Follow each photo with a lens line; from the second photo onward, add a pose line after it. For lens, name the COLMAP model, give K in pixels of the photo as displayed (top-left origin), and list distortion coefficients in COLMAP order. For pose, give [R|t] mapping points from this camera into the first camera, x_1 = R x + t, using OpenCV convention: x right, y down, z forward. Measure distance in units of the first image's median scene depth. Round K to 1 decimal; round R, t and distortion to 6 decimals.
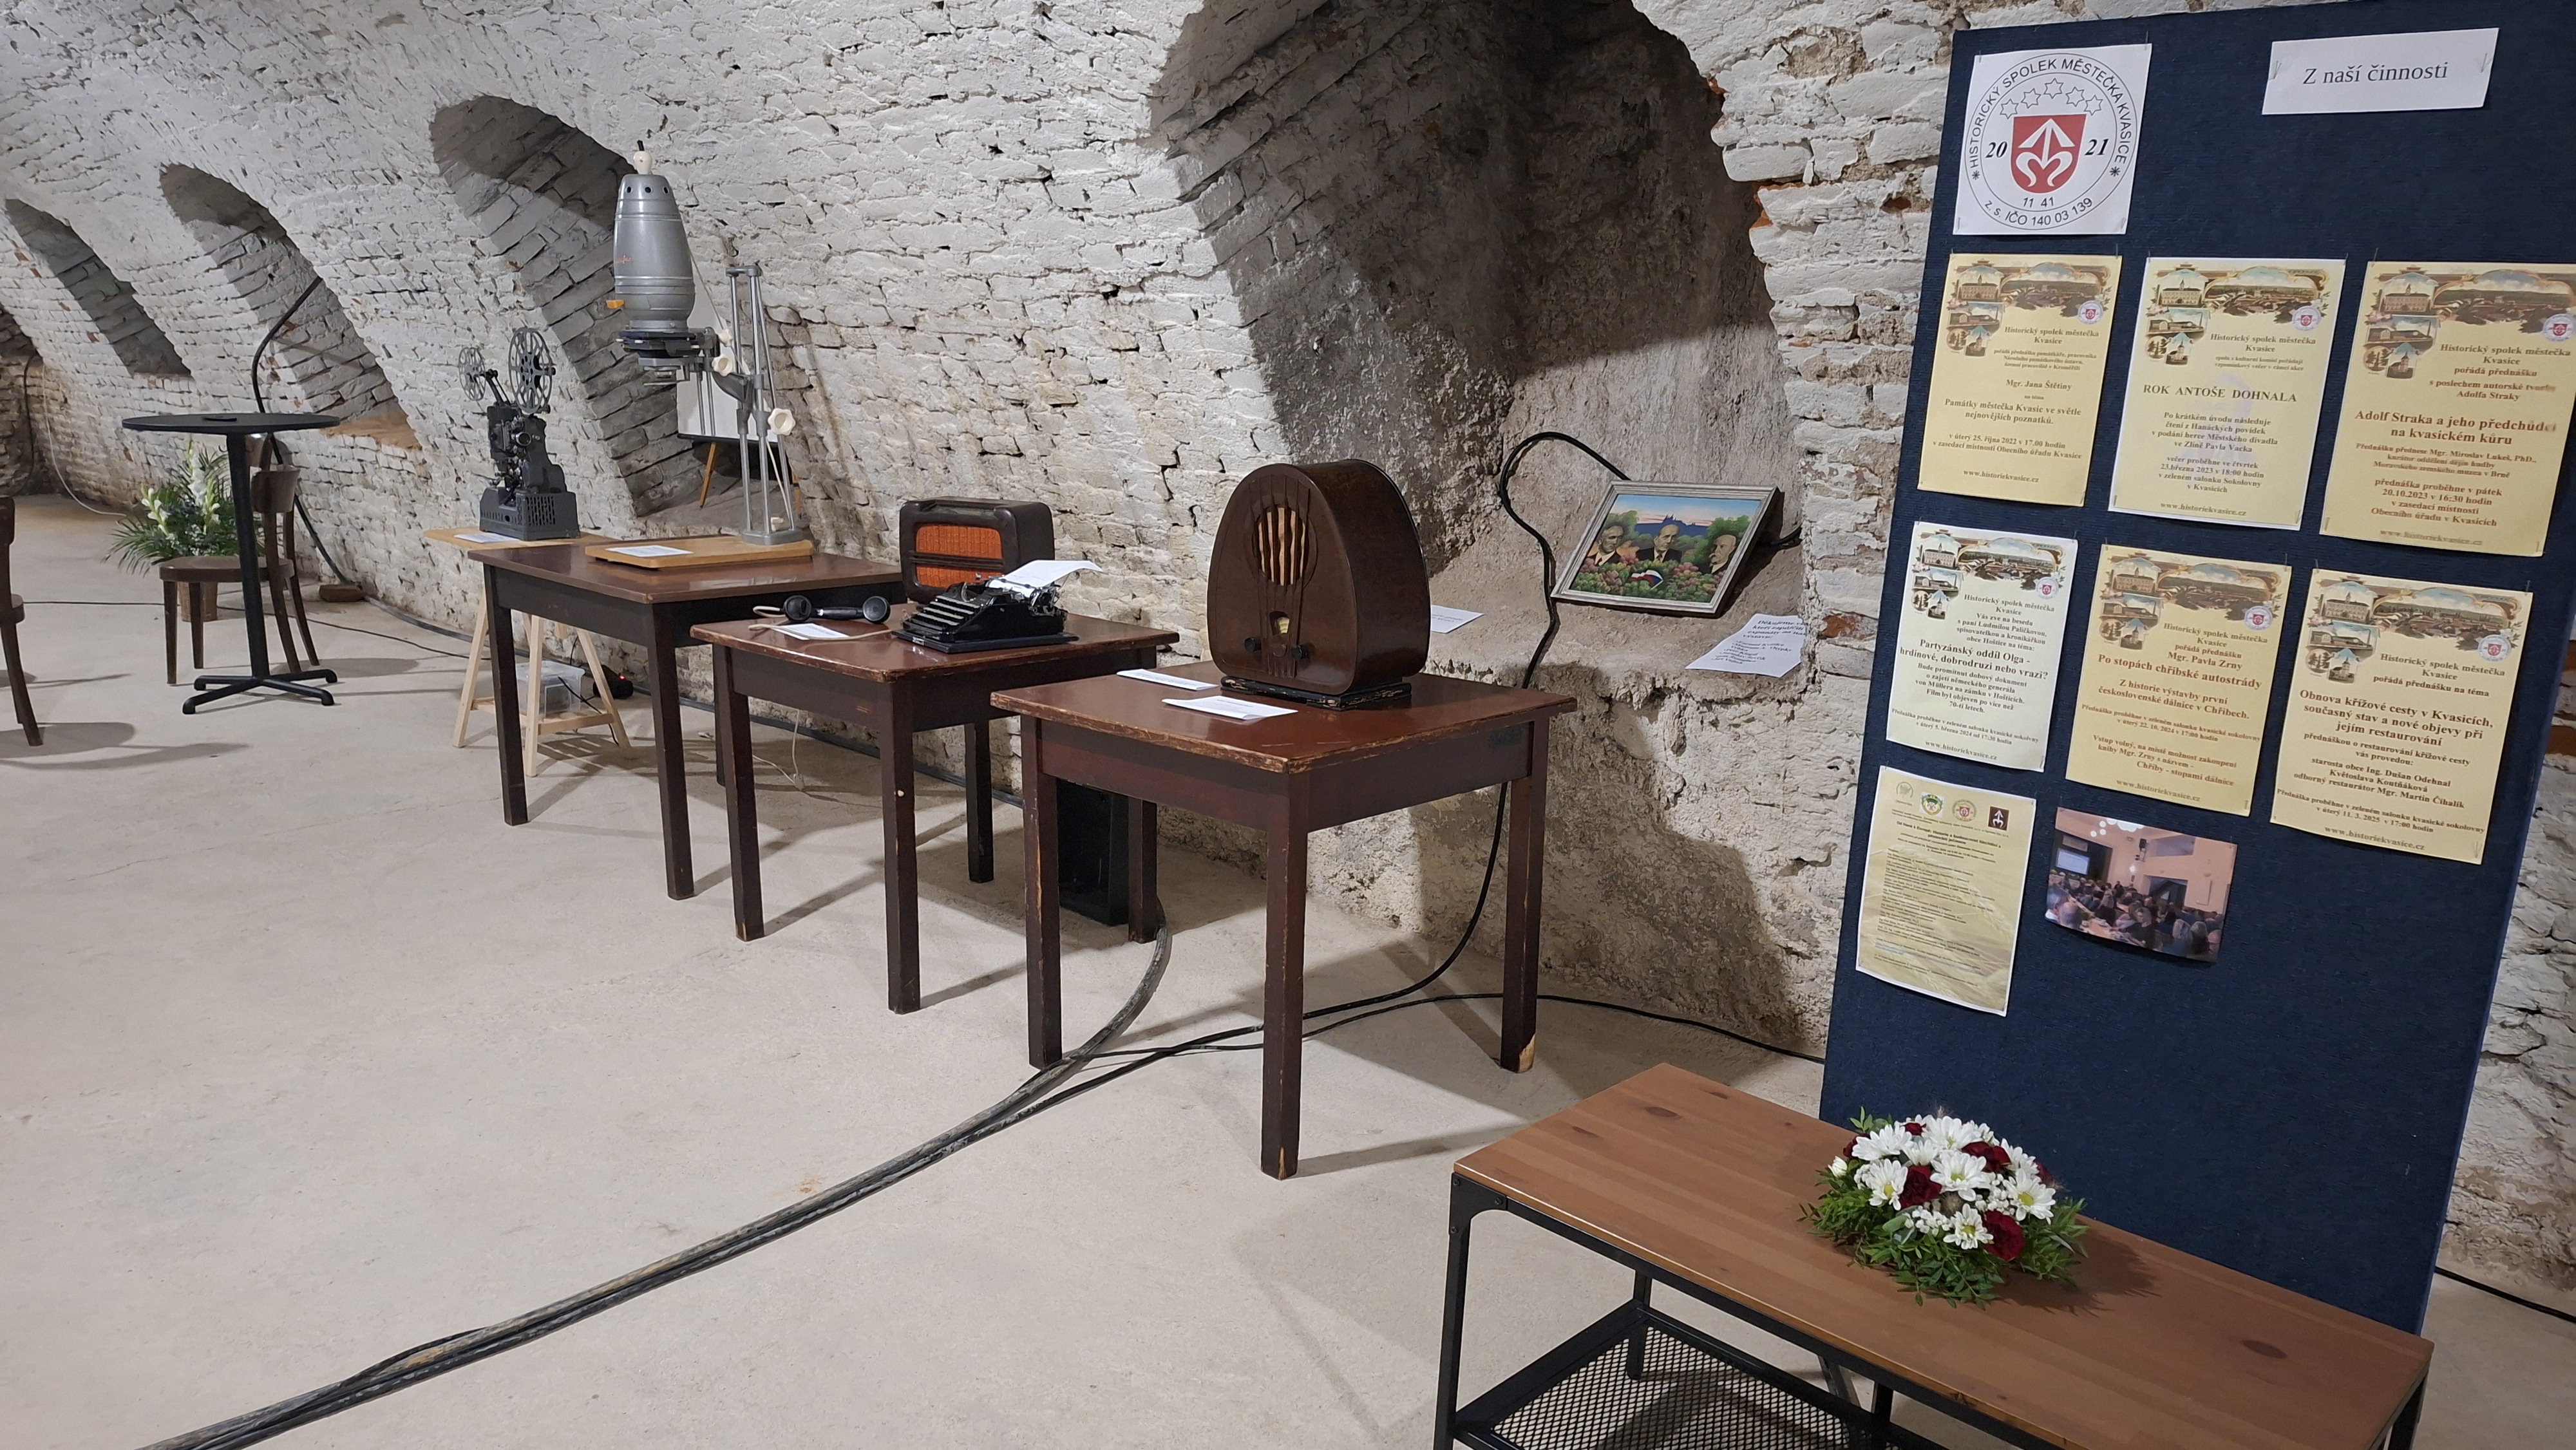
lens RADIAL K [[1753.1, 0, 1301.1], [0, 1753.1, 730.3], [0, 0, 1]] dist [0.070616, -0.080974]
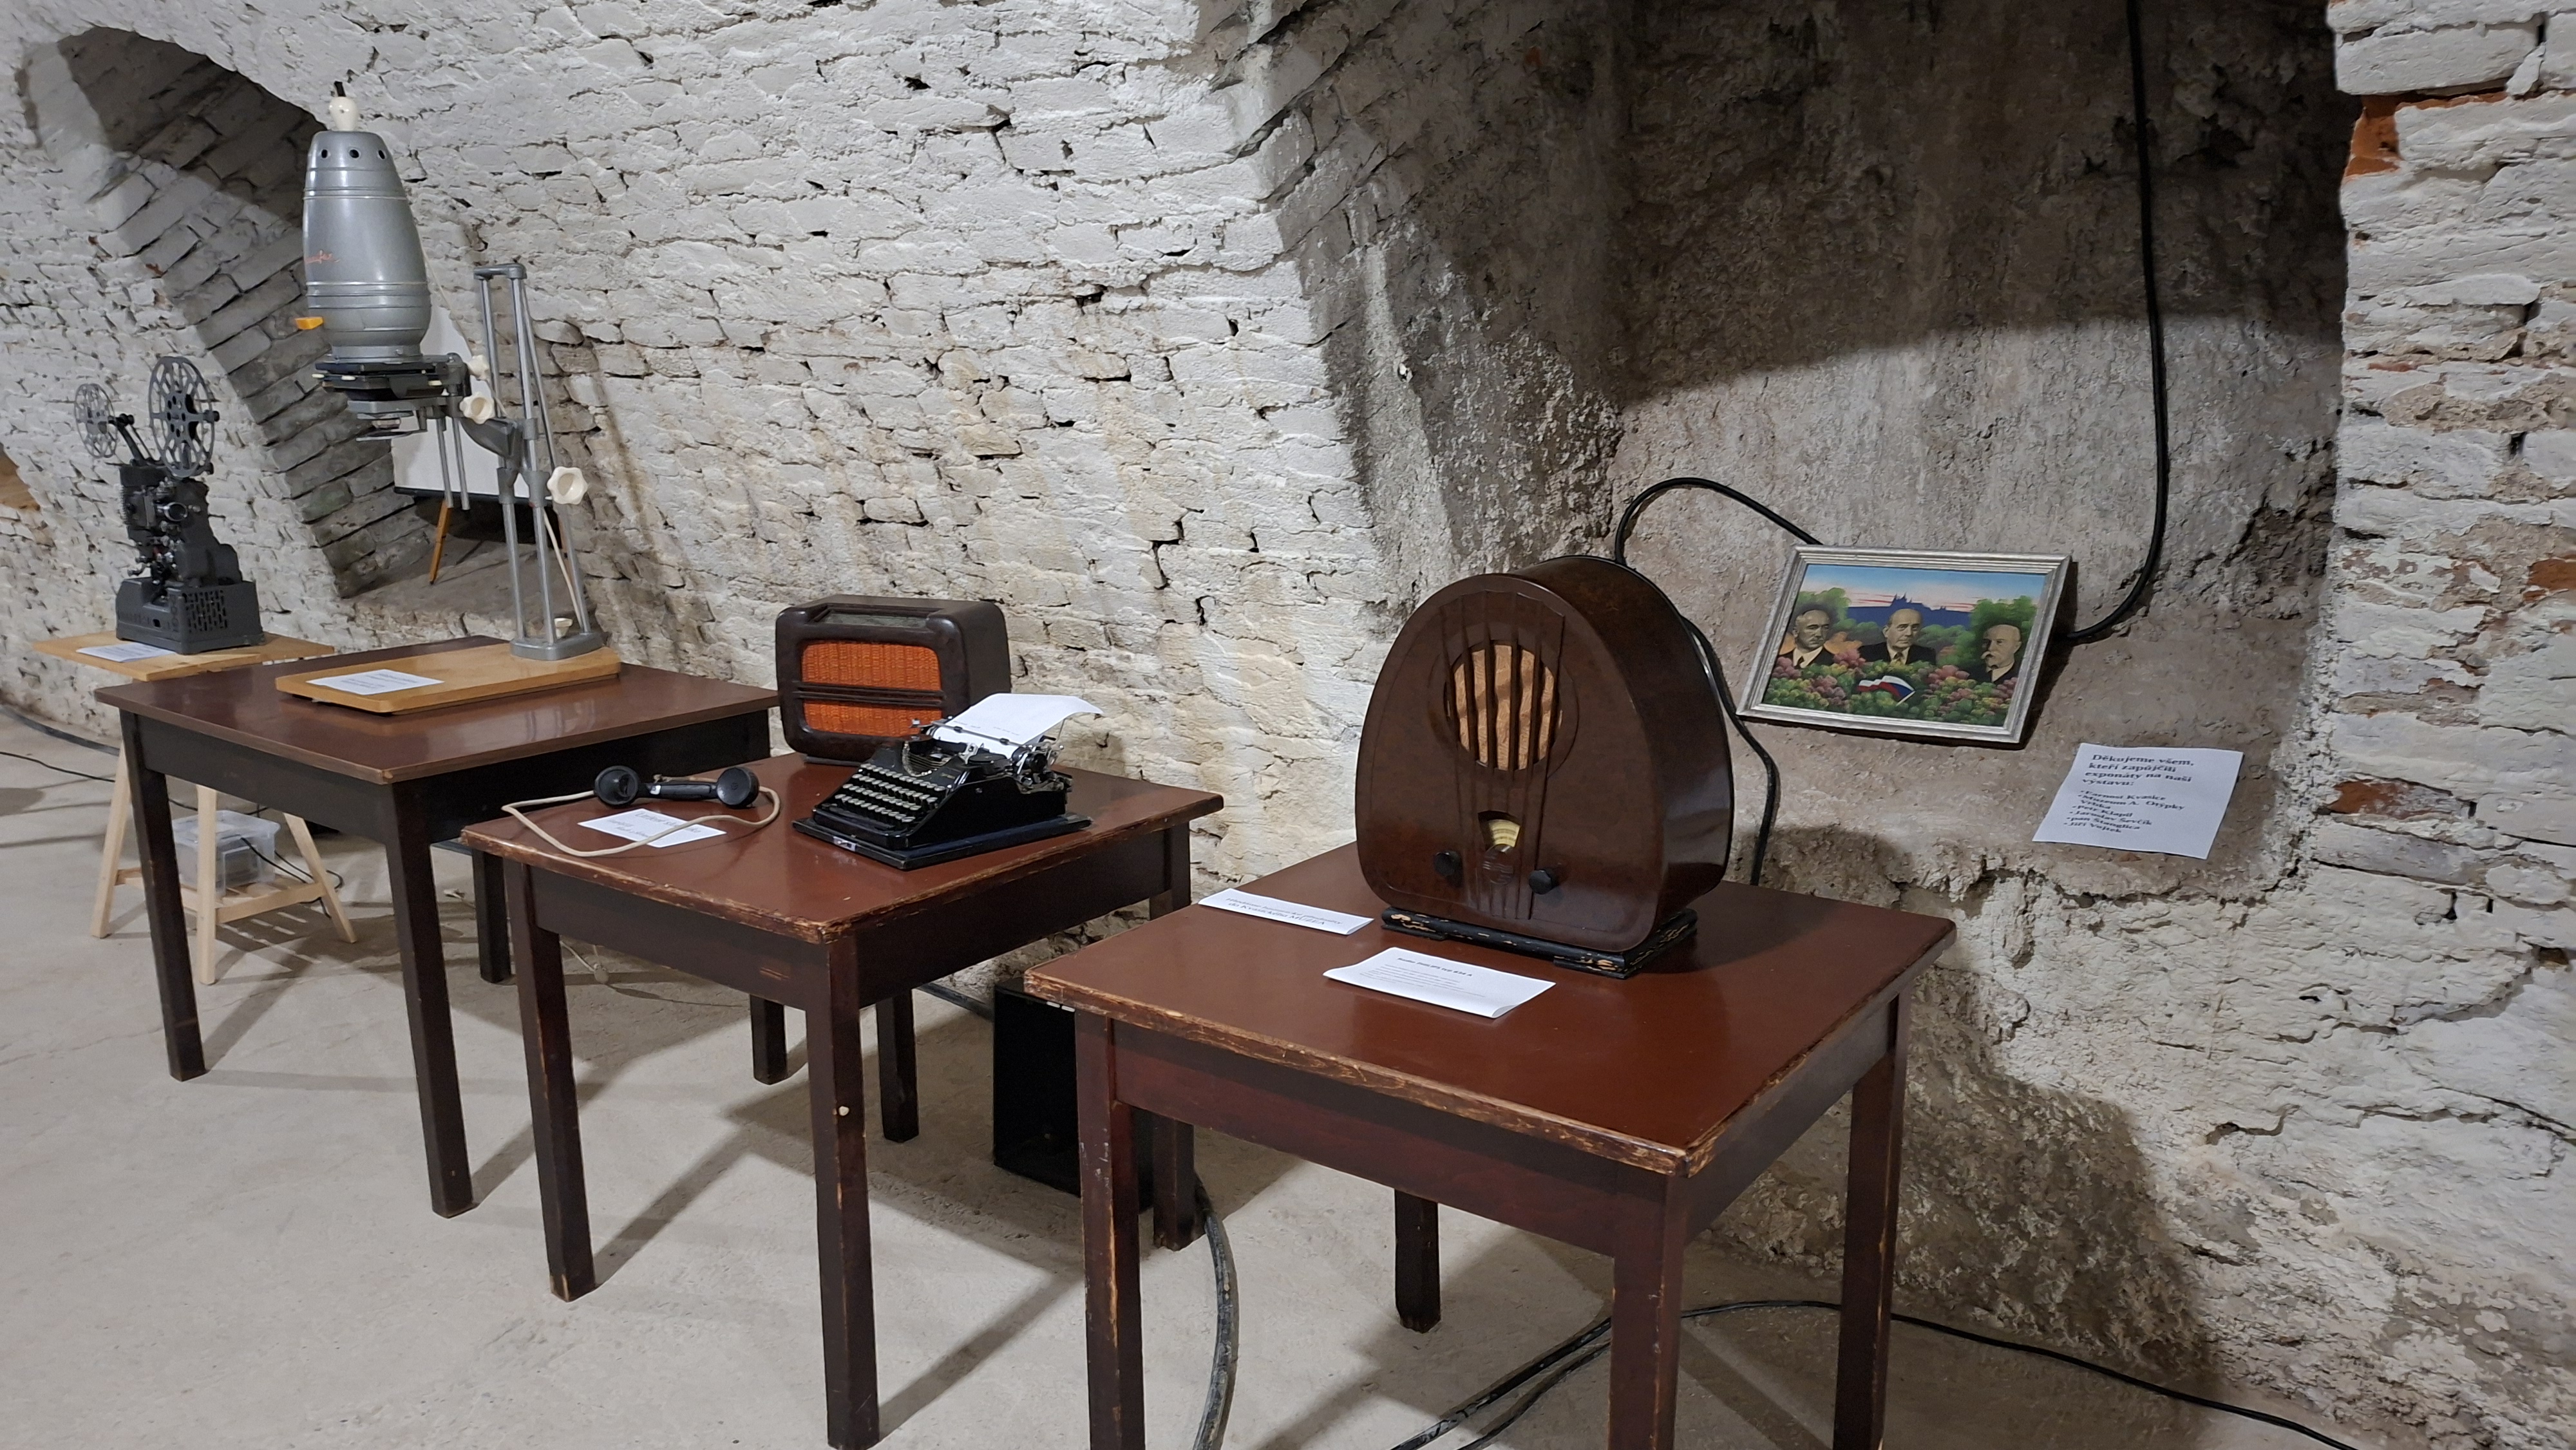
lens RADIAL K [[1753.1, 0, 1274.6], [0, 1753.1, 715.9], [0, 0, 1]] dist [0.070616, -0.080974]
pose [[0.990442, -0.045520, 0.130205, -0.131707], [0.046059, 0.998938, -0.001127, -0.081834], [-0.130016, 0.007114, 0.991486, 0.314860]]
